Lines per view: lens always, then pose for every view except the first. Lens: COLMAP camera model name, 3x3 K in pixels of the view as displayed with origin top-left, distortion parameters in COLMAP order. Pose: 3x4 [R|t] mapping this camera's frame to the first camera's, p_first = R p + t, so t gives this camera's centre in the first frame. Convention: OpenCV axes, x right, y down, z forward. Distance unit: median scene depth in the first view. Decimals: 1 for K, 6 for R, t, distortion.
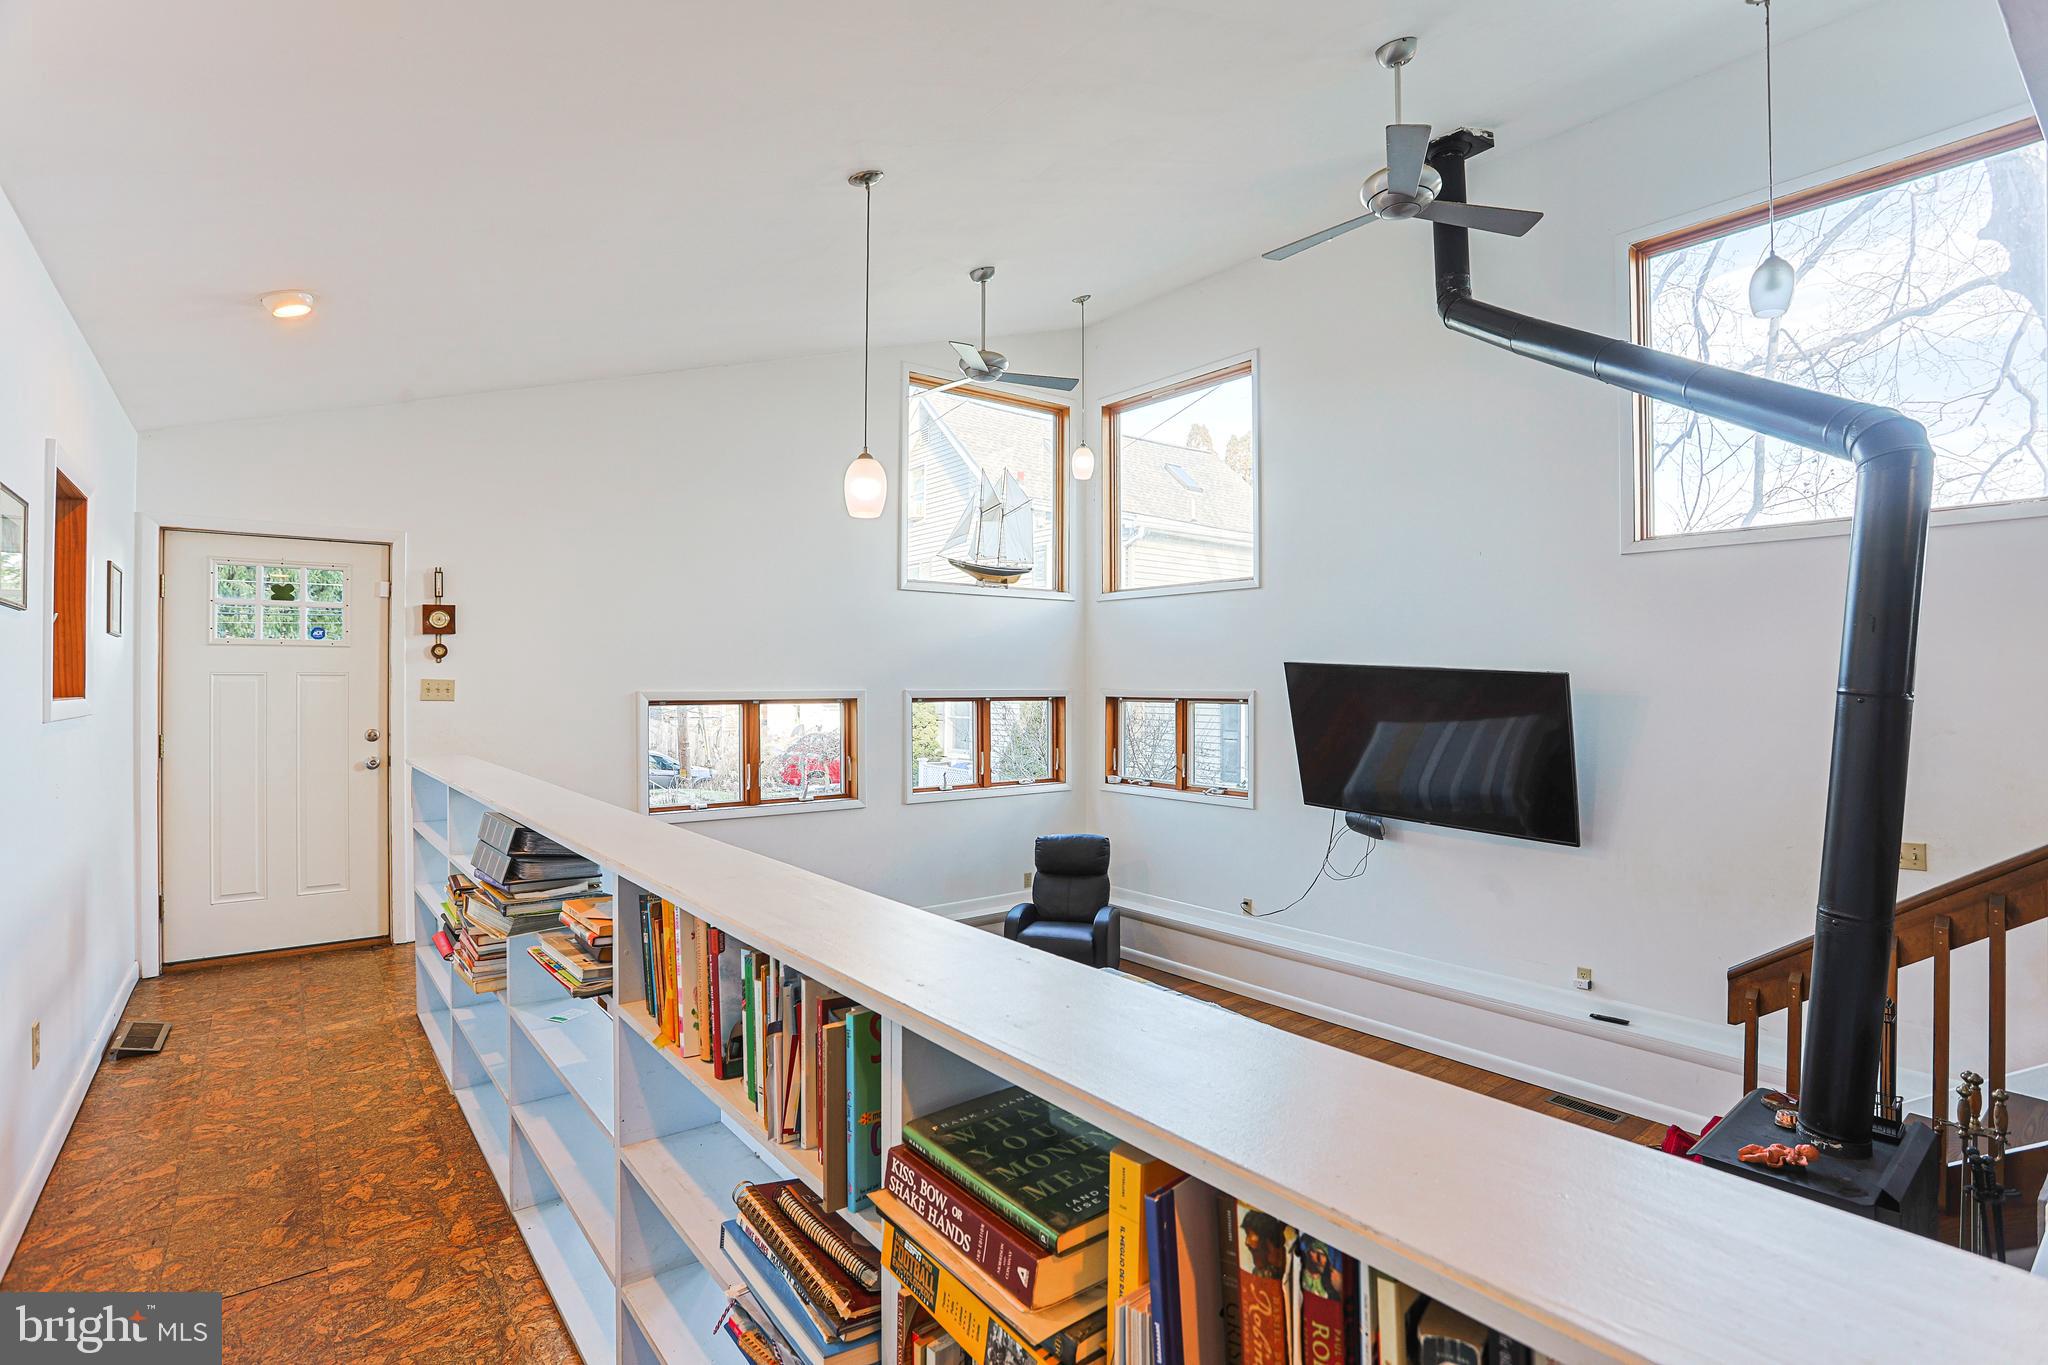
lens RADIAL K [[984.7, 0, 1030.6], [0, 984.7, 682.5], [0, 0, 1]] dist [-0.056723, 0.014592]
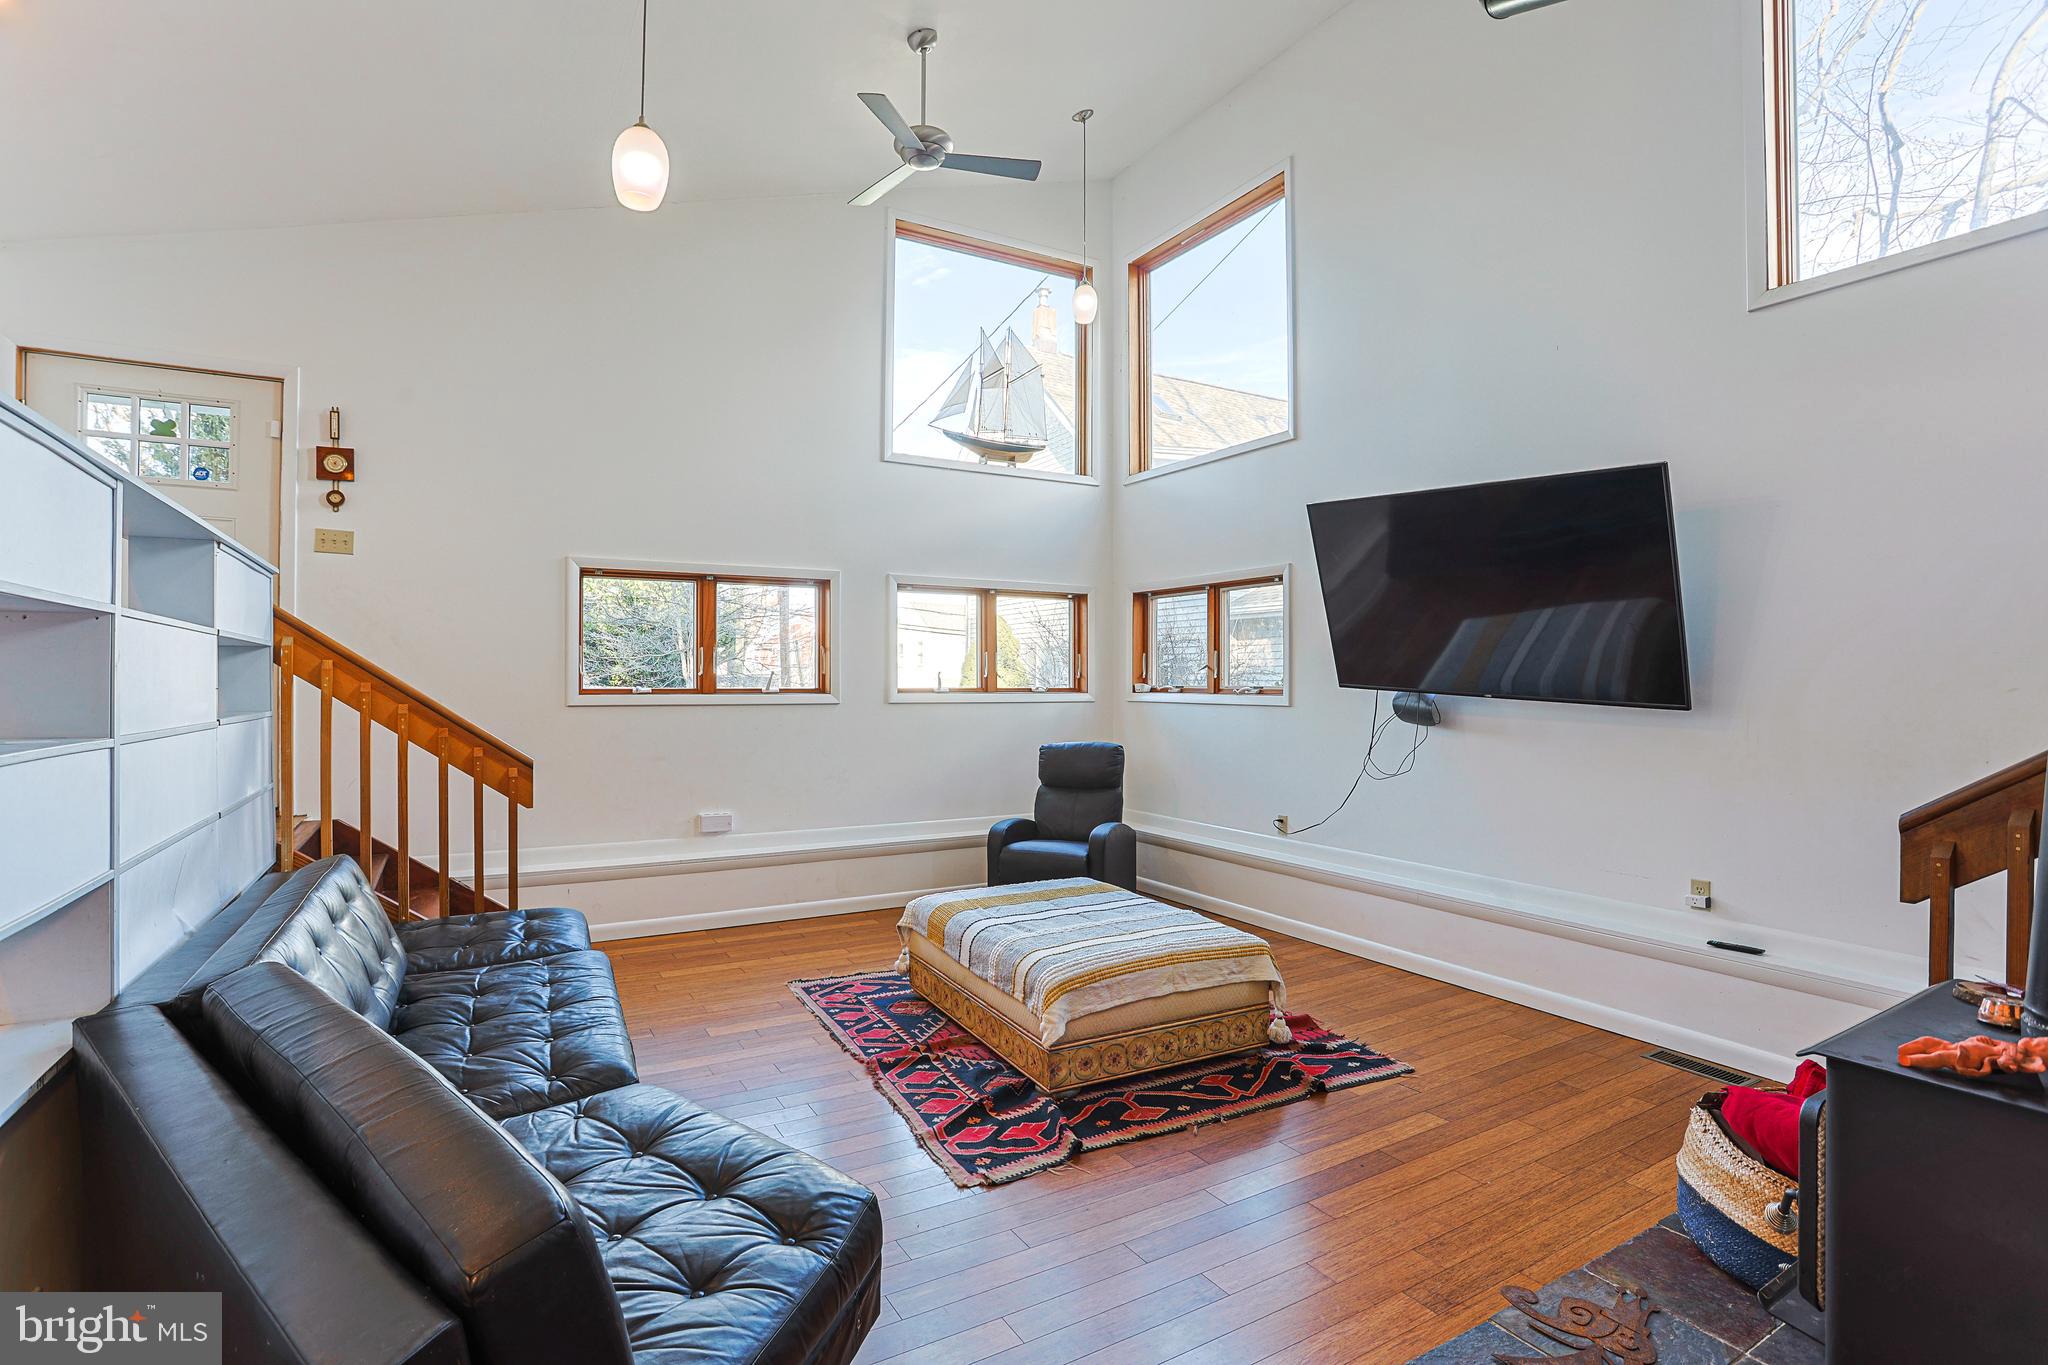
lens RADIAL K [[984.7, 0, 1027.0], [0, 984.7, 676.0], [0, 0, 1]] dist [-0.056723, 0.014592]
pose [[0.990017, 0.000230, -0.140949, 0.129369], [-0.000558, 0.999997, -0.002289, 0.109272], [0.140948, 0.002345, 0.990014, 0.156741]]
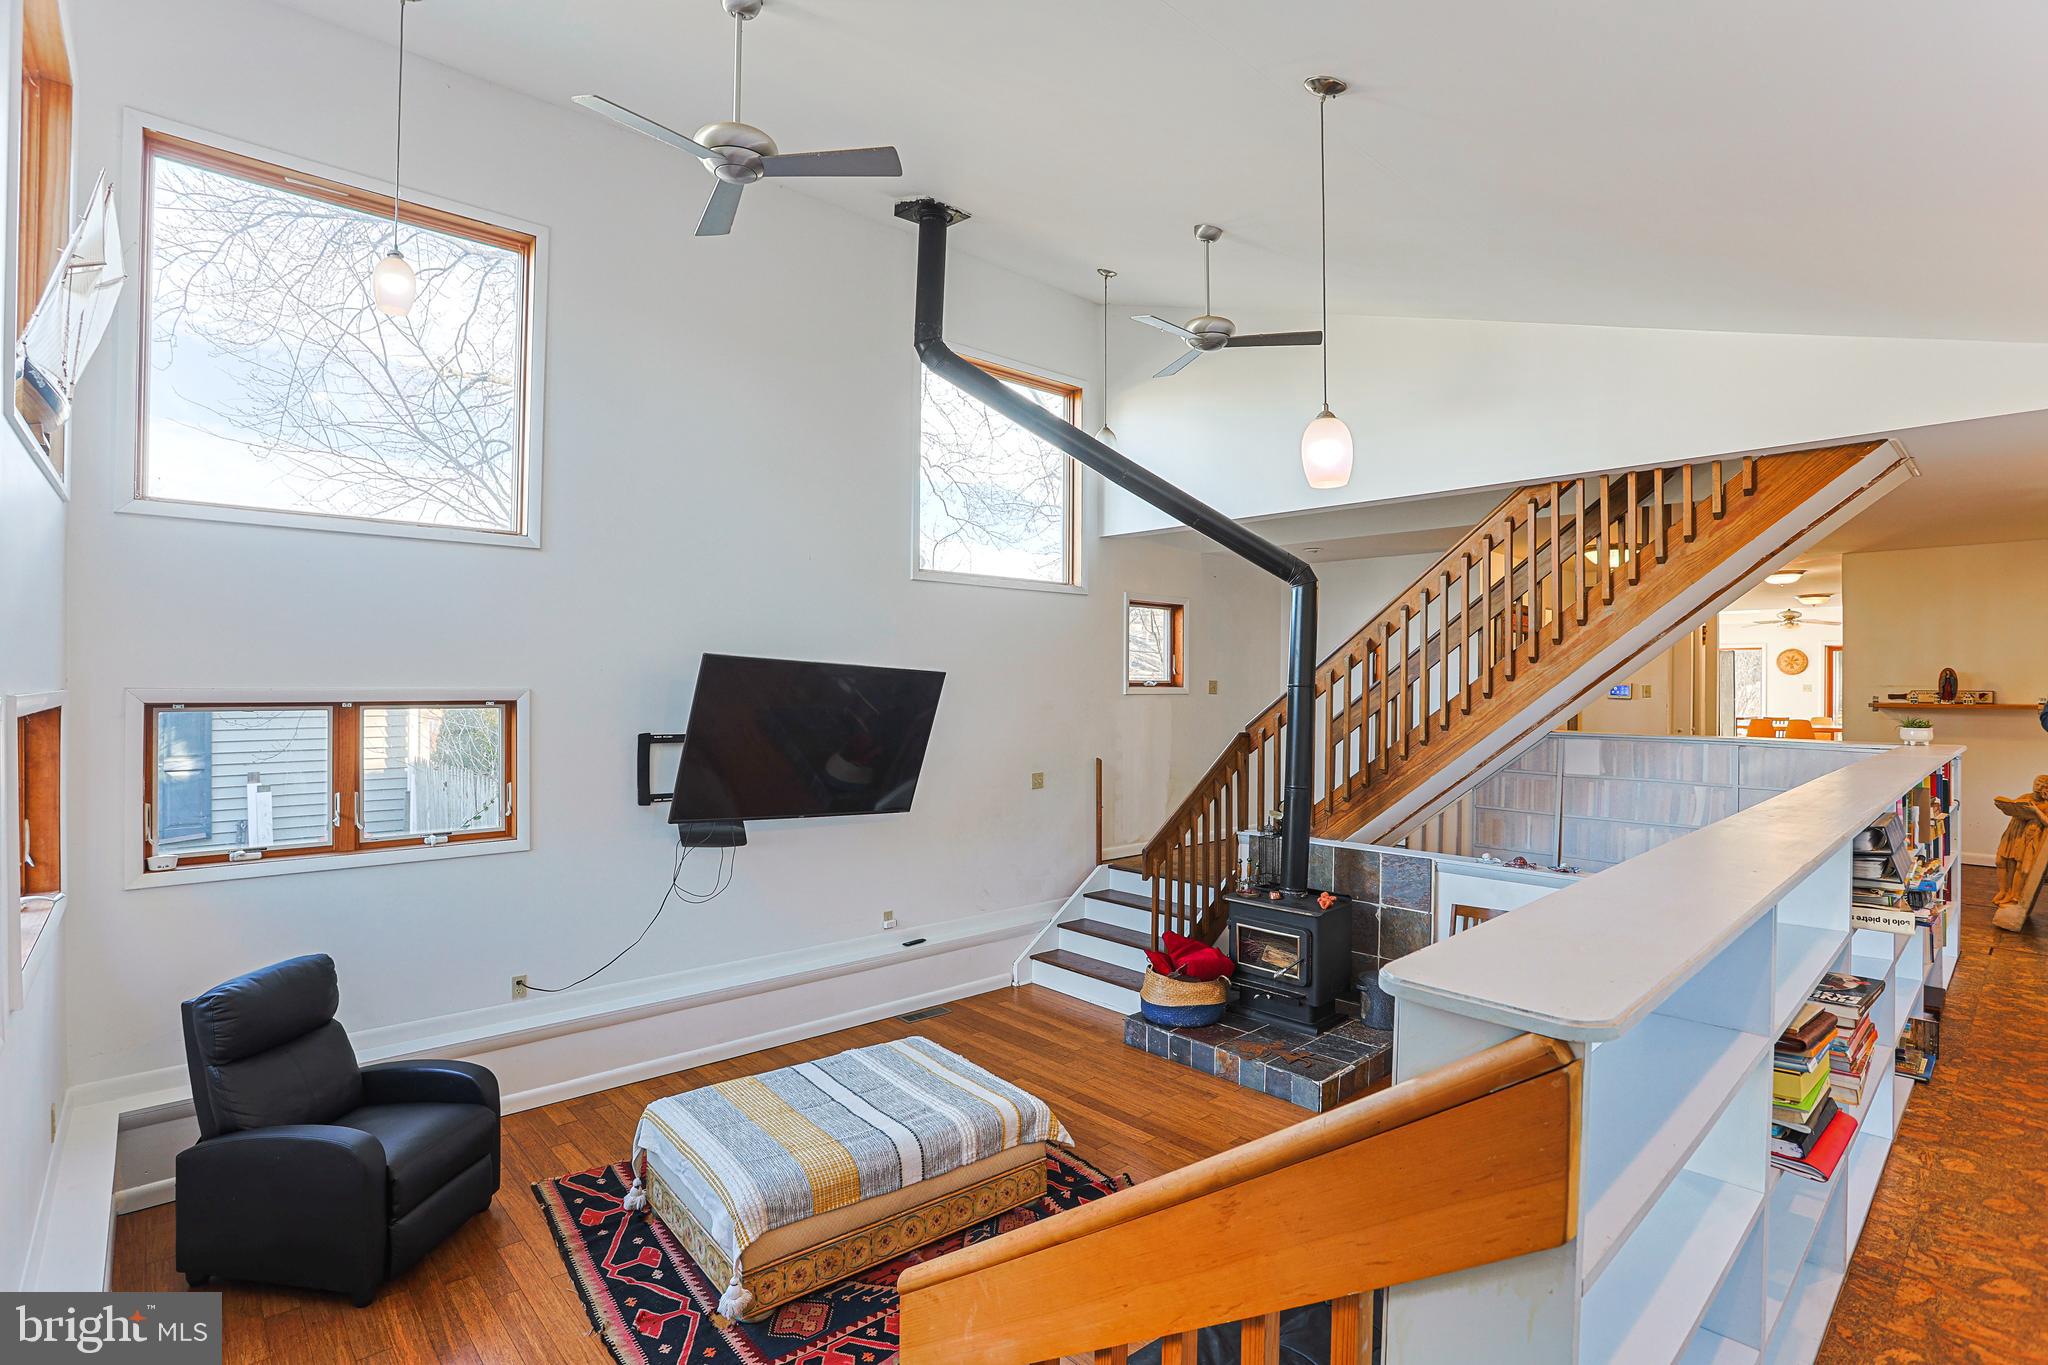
lens RADIAL K [[984.7, 0, 1013.2], [0, 984.7, 690.5], [0, 0, 1]] dist [-0.056723, 0.014592]
pose [[-0.063640, -0.004915, 0.997961, -0.528048], [-0.005691, 0.999973, 0.004562, 0.005231], [-0.997957, -0.005389, -0.063666, 0.709981]]
